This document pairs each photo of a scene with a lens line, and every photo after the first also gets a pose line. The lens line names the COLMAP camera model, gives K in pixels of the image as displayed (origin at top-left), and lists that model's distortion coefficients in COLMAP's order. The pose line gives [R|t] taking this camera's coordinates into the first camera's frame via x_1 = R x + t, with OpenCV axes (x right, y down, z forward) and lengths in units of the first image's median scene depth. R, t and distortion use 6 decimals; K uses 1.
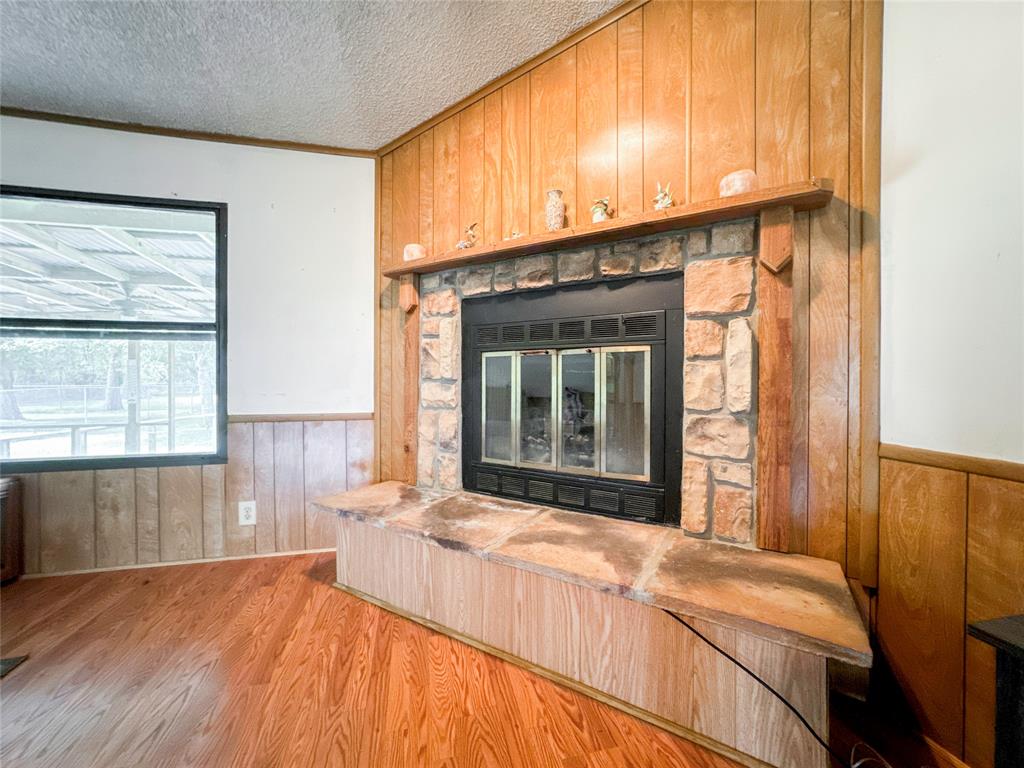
lens RADIAL K [[410.3, 0, 512.0], [0, 410.3, 384.0], [0, 0, 1]] dist [-0.033293, 0.000069]
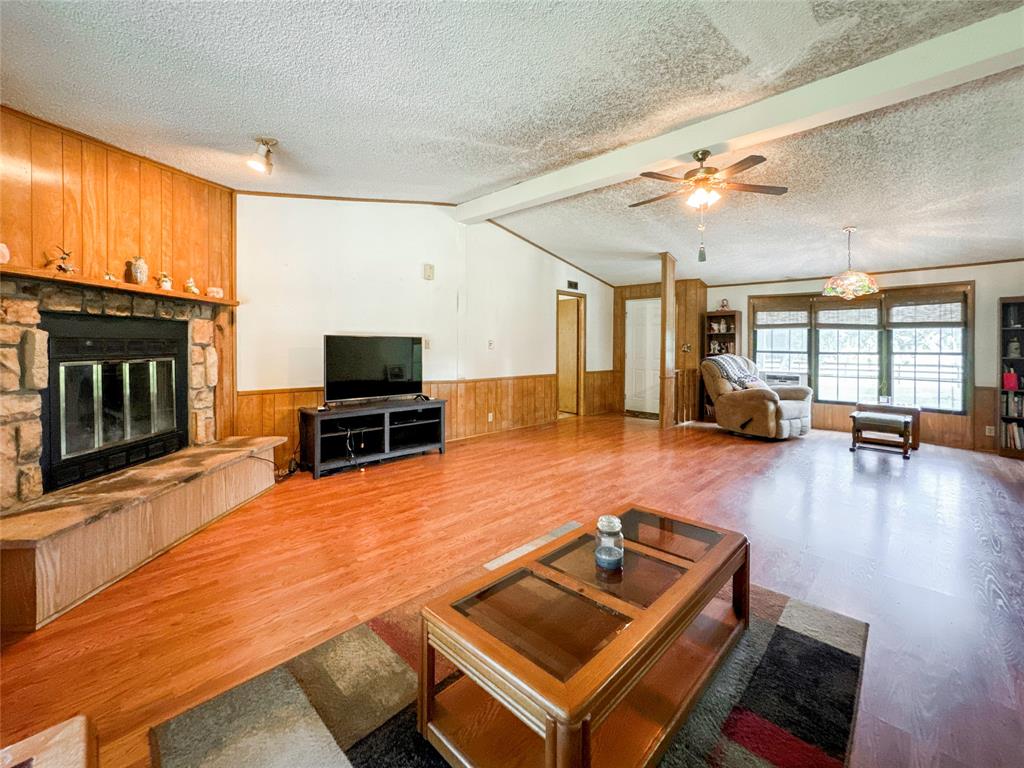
lens RADIAL K [[411.5, 0, 512.5], [0, 411.5, 347.0], [0, 0, 1]] dist [-0.000163, -0.000034]
pose [[-0.543373, -0.009302, 0.839440, -2.005553], [-0.000400, 0.999941, 0.010821, -0.156150], [-0.839491, 0.005544, -0.543345, 0.683536]]
